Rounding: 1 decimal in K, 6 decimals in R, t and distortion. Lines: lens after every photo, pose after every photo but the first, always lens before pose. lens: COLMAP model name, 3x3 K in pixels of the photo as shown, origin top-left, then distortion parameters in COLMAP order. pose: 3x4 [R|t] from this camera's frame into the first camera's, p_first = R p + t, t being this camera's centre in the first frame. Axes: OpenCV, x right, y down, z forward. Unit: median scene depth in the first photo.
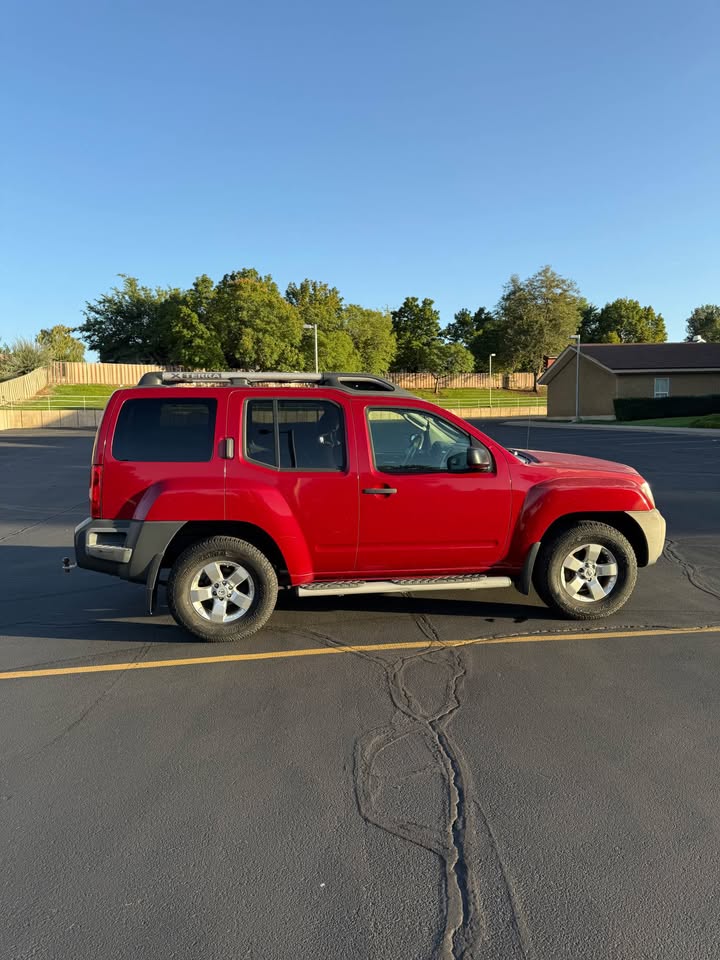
lens RADIAL K [[685.0, 0, 354.8], [0, 685.0, 480.9], [0, 0, 1]] dist [0.065881, -0.089486]
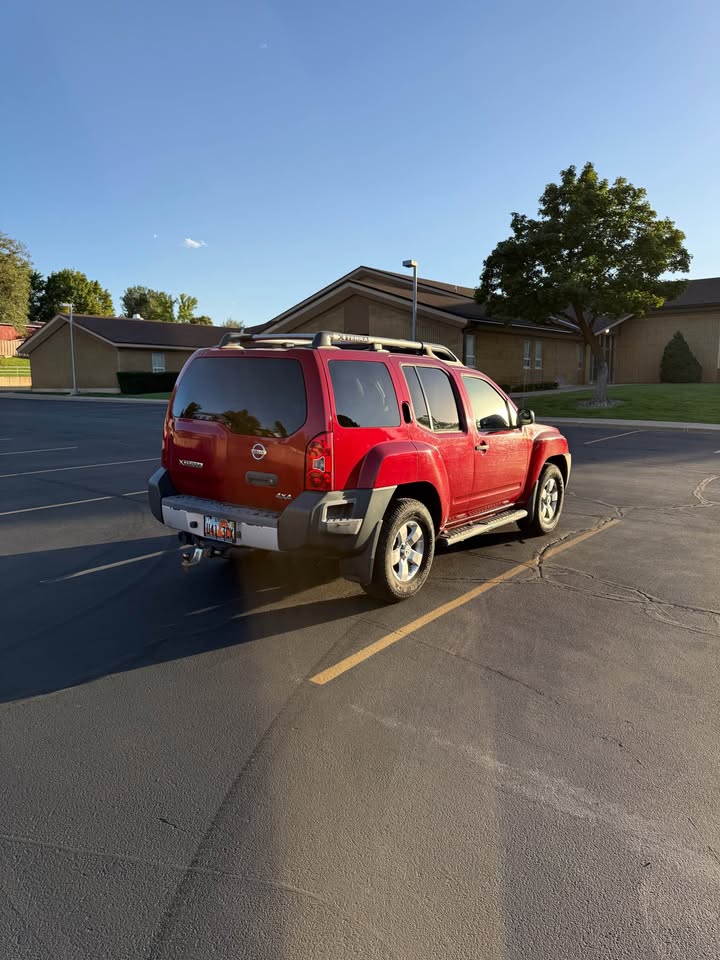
lens RADIAL K [[685.0, 0, 354.8], [0, 685.0, 480.9], [0, 0, 1]] dist [0.065881, -0.089486]
pose [[0.701737, -0.083425, 0.707535, -0.068767], [0.056685, 0.996510, 0.061277, -0.000939], [-0.710177, -0.002894, 0.704017, 0.022747]]
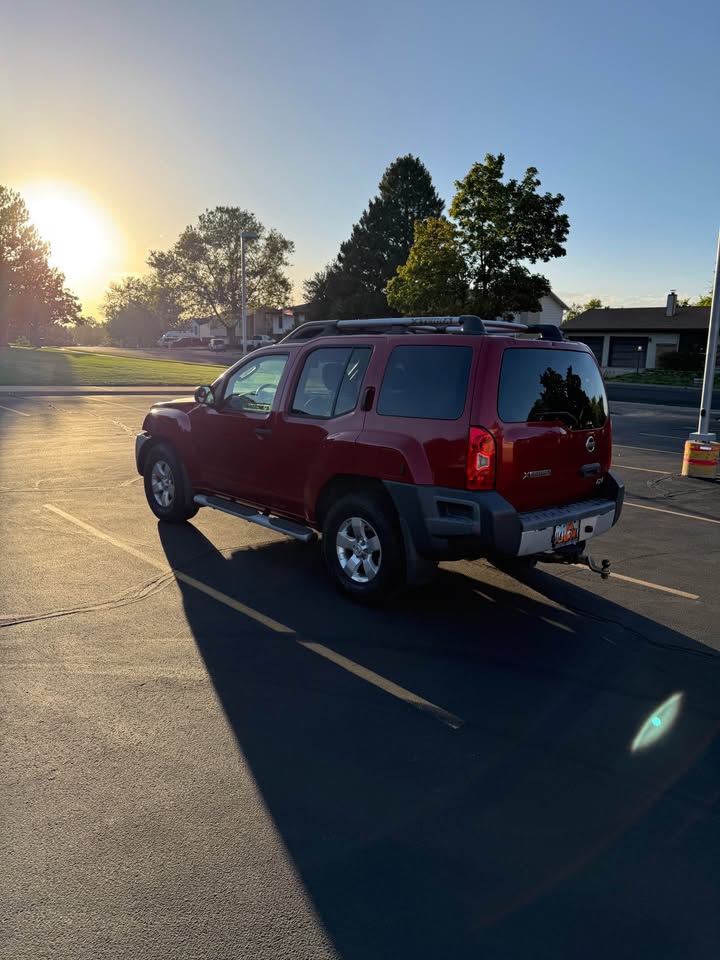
lens RADIAL K [[685.0, 0, 354.8], [0, 685.0, 480.9], [0, 0, 1]] dist [0.065881, -0.089486]
pose [[-0.578523, -0.157360, 0.800343, -0.070069], [0.068005, 0.968492, 0.239578, -0.014967], [-0.812827, 0.193029, -0.549593, 0.135206]]
